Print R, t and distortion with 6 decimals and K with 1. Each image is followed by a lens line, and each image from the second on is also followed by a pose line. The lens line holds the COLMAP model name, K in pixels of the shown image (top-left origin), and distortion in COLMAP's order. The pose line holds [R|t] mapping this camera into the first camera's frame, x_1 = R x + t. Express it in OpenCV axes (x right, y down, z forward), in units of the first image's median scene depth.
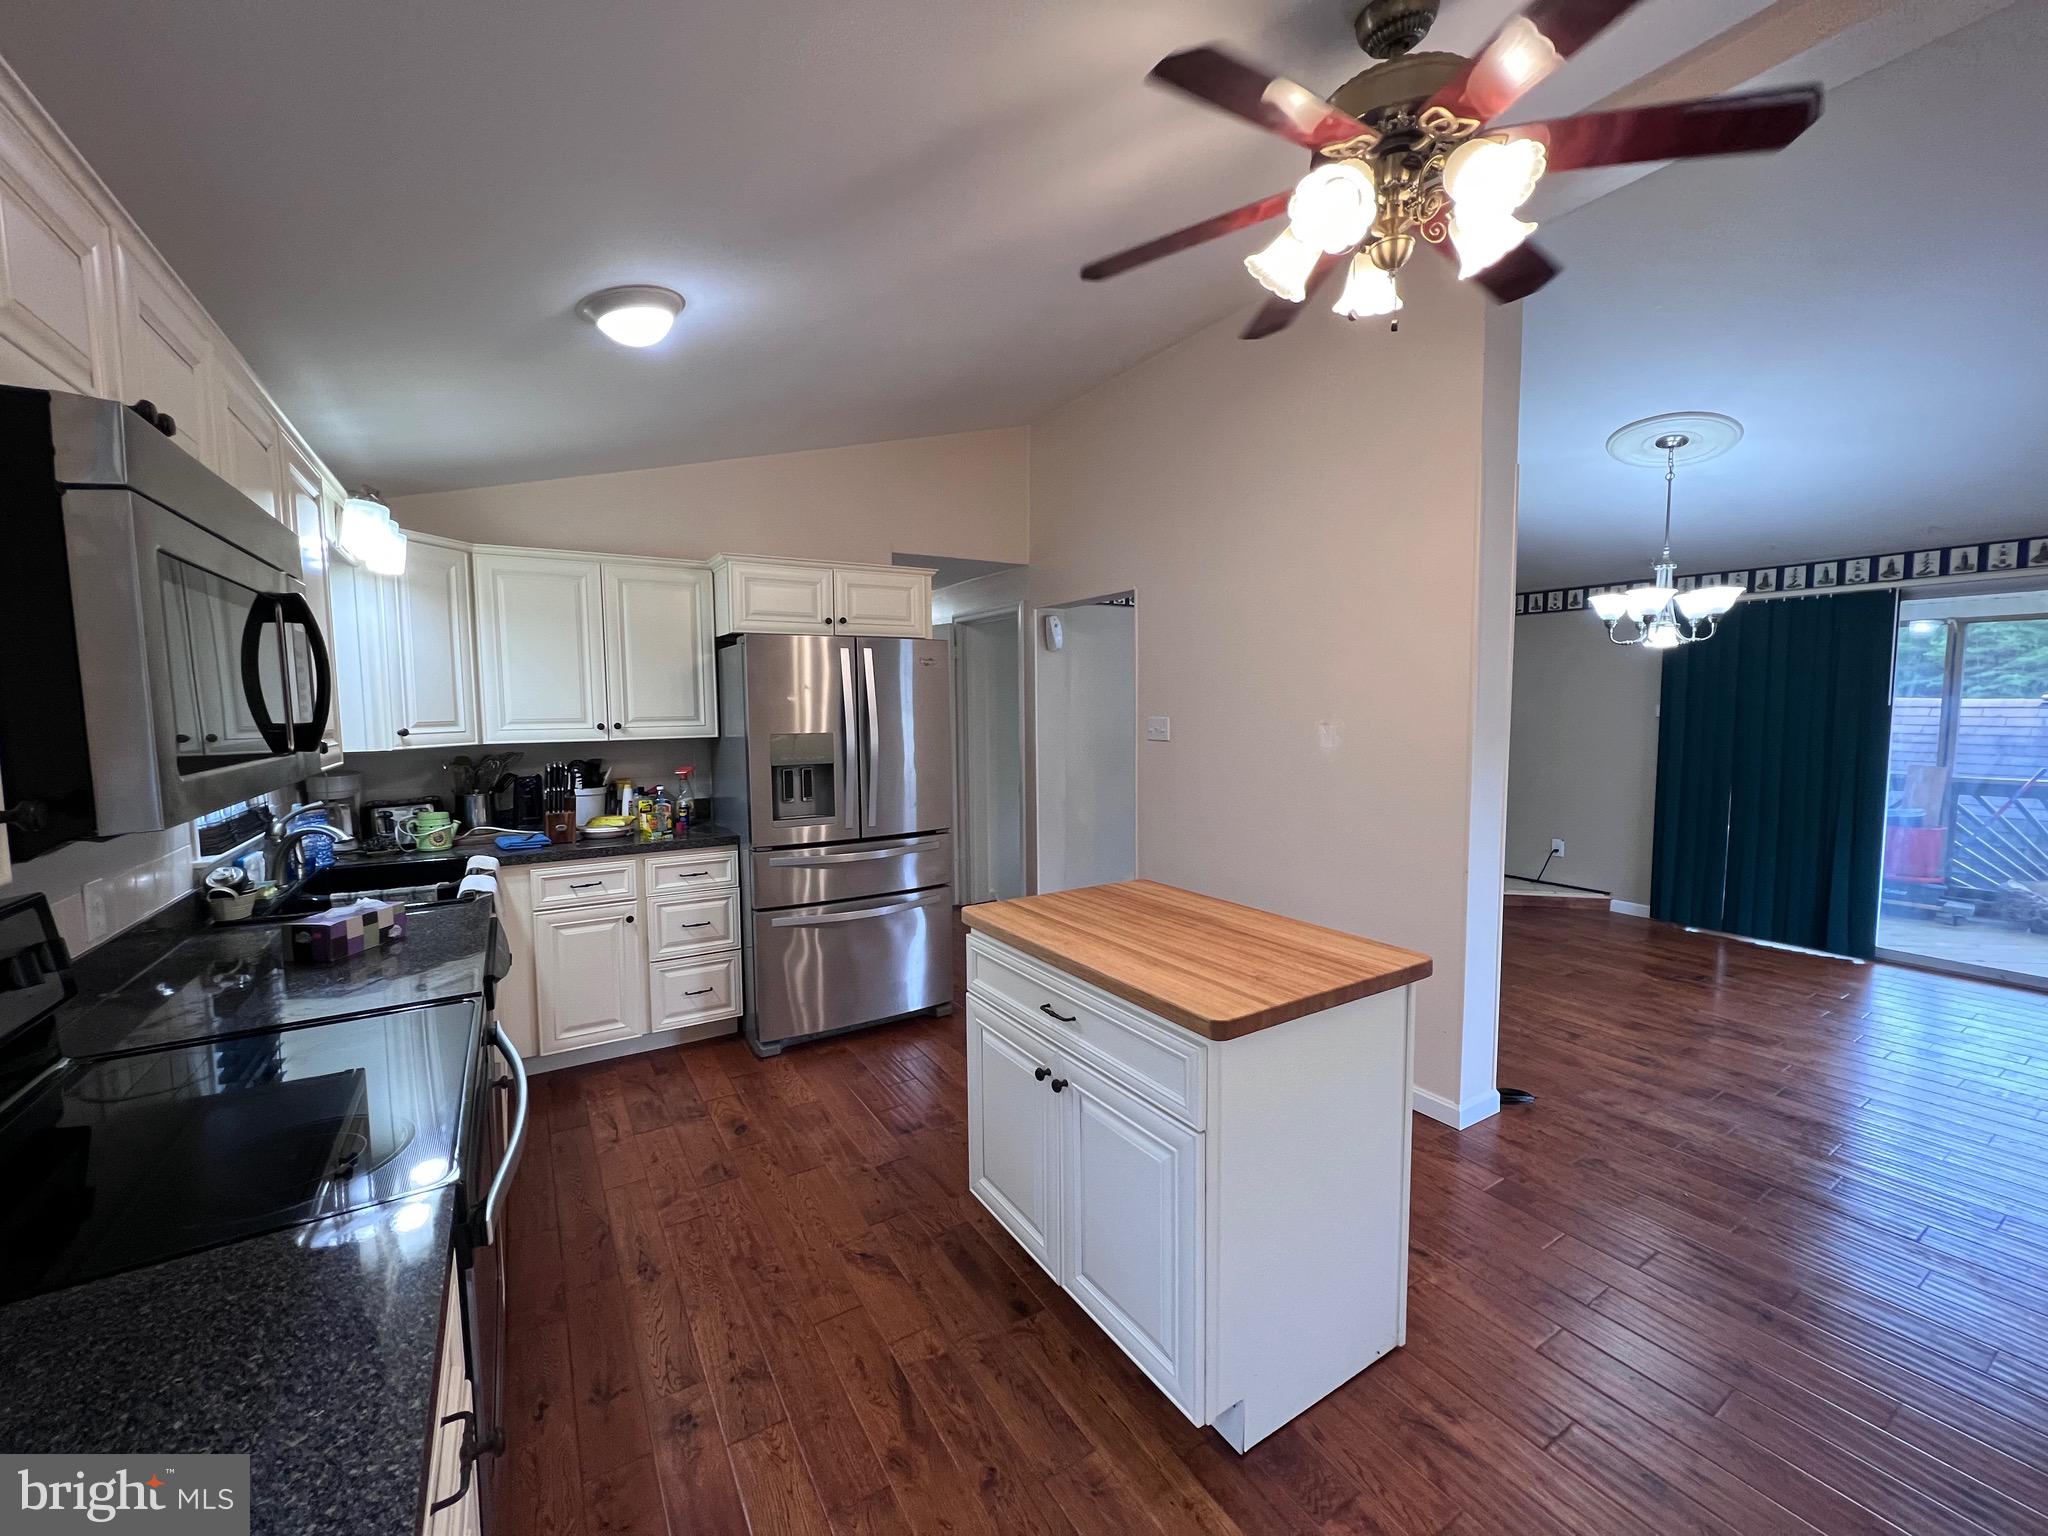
lens RADIAL K [[821.5, 0, 1002.7], [0, 821.5, 774.8], [0, 0, 1]] dist [-0.001394, 0.000810]
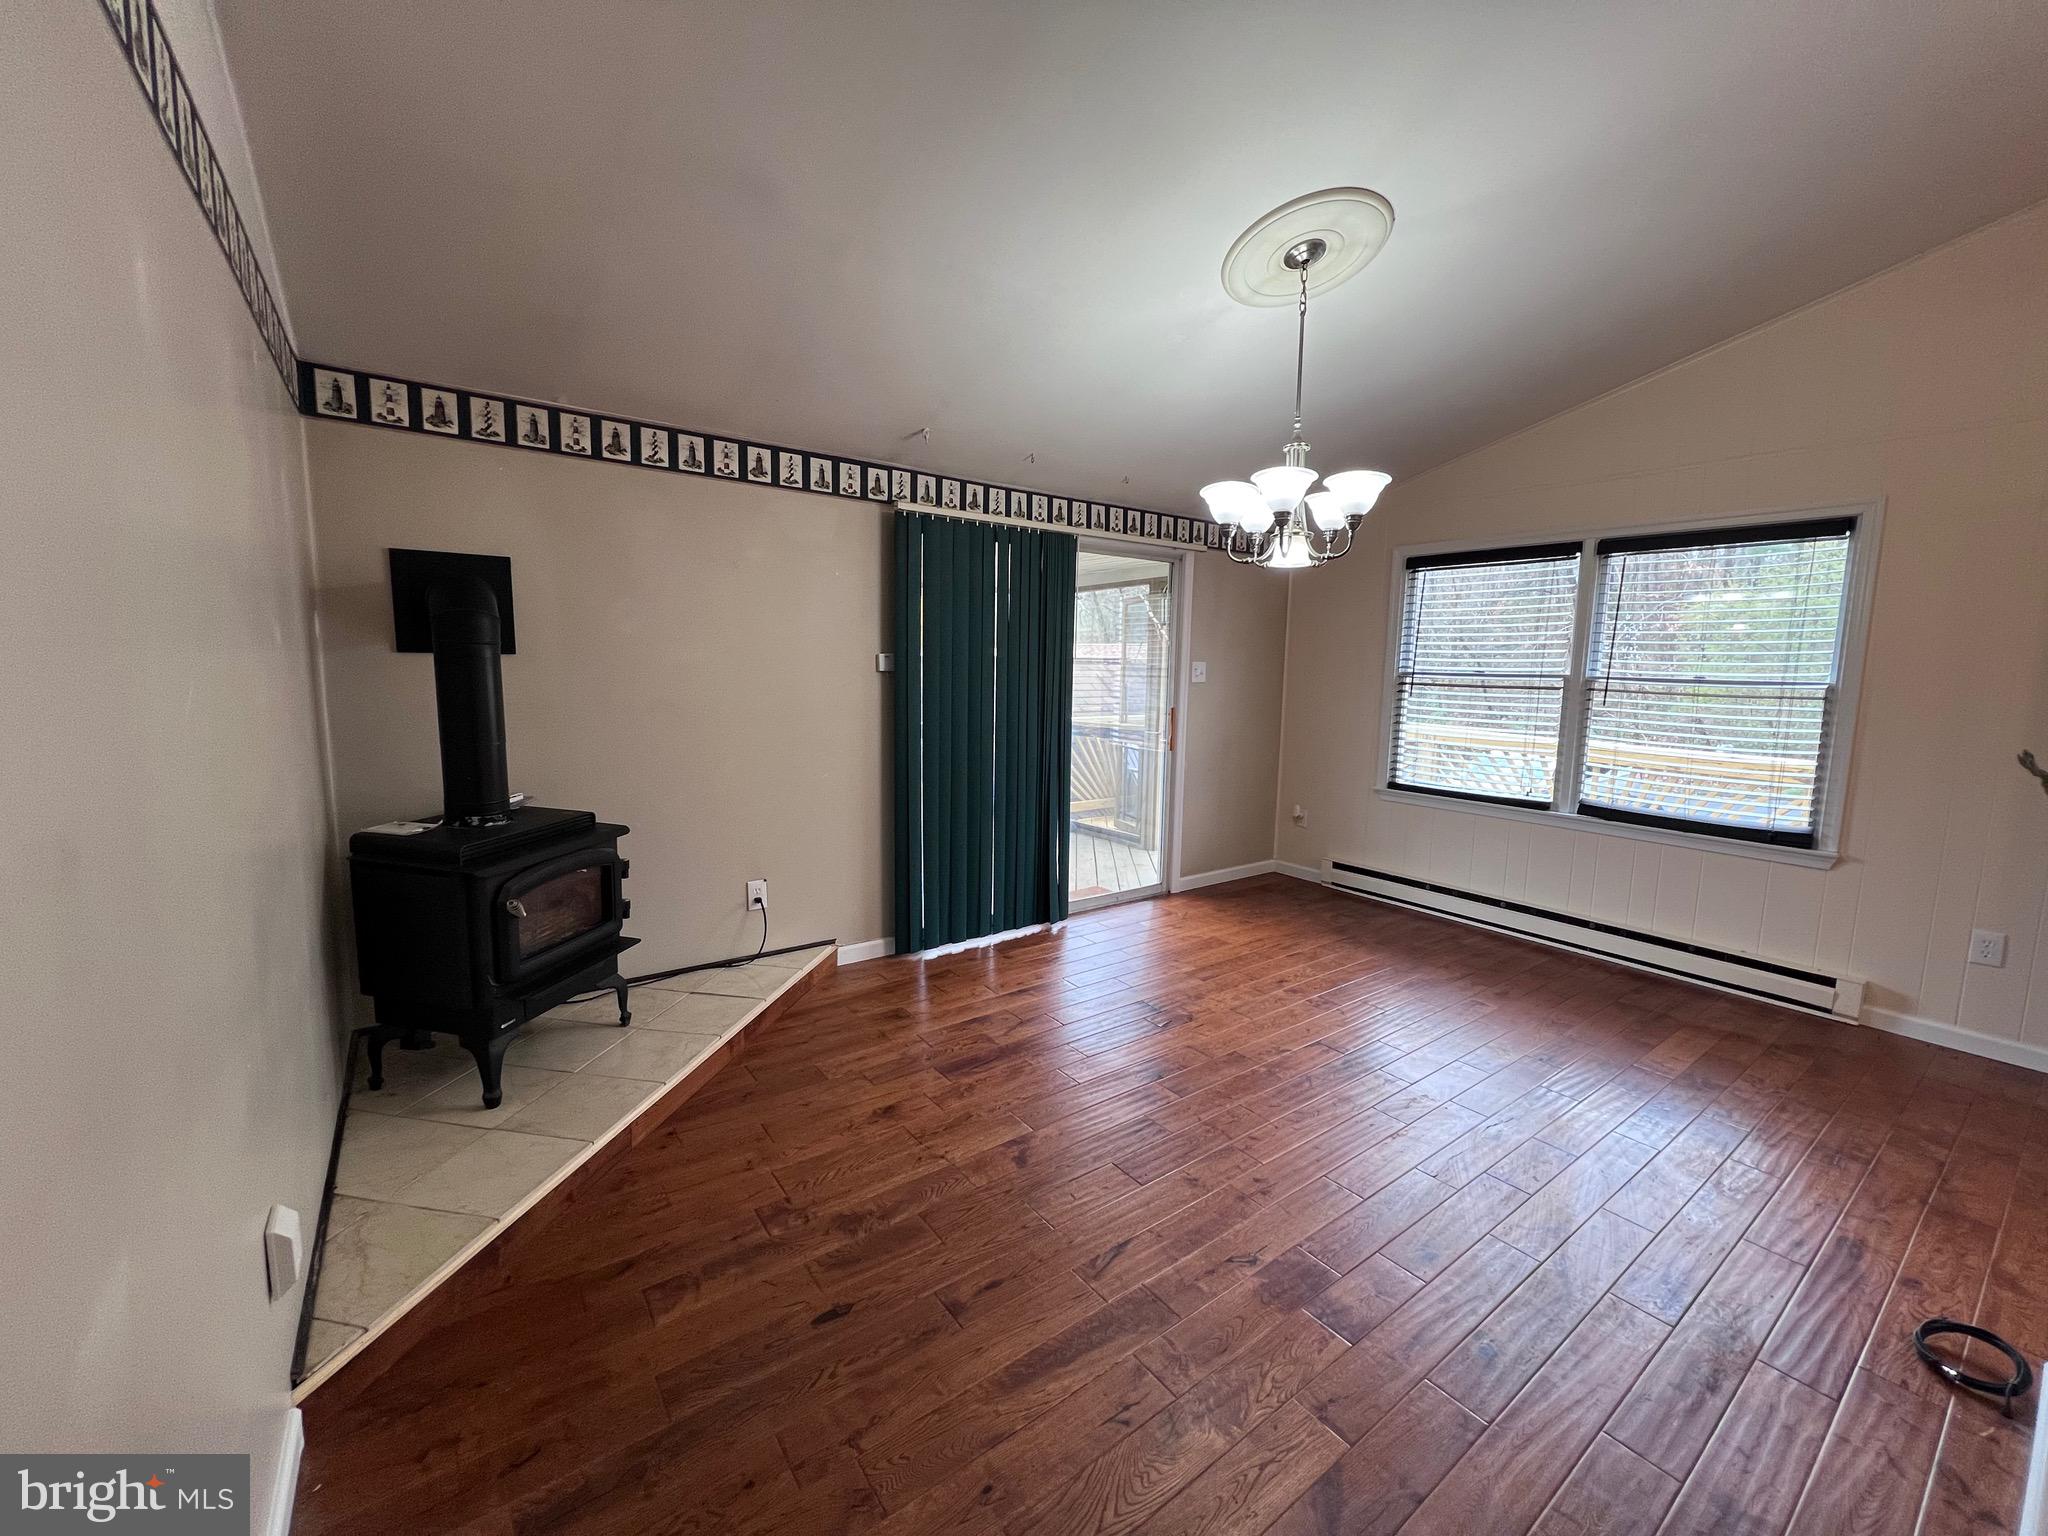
lens RADIAL K [[821.5, 0, 1017.7], [0, 821.5, 758.4], [0, 0, 1]] dist [-0.001394, 0.000810]
pose [[-0.088463, -0.105083, 0.990521, 0.111102], [0.072996, 0.991062, 0.111660, -0.074693], [-0.993401, 0.082182, -0.080002, 1.077459]]
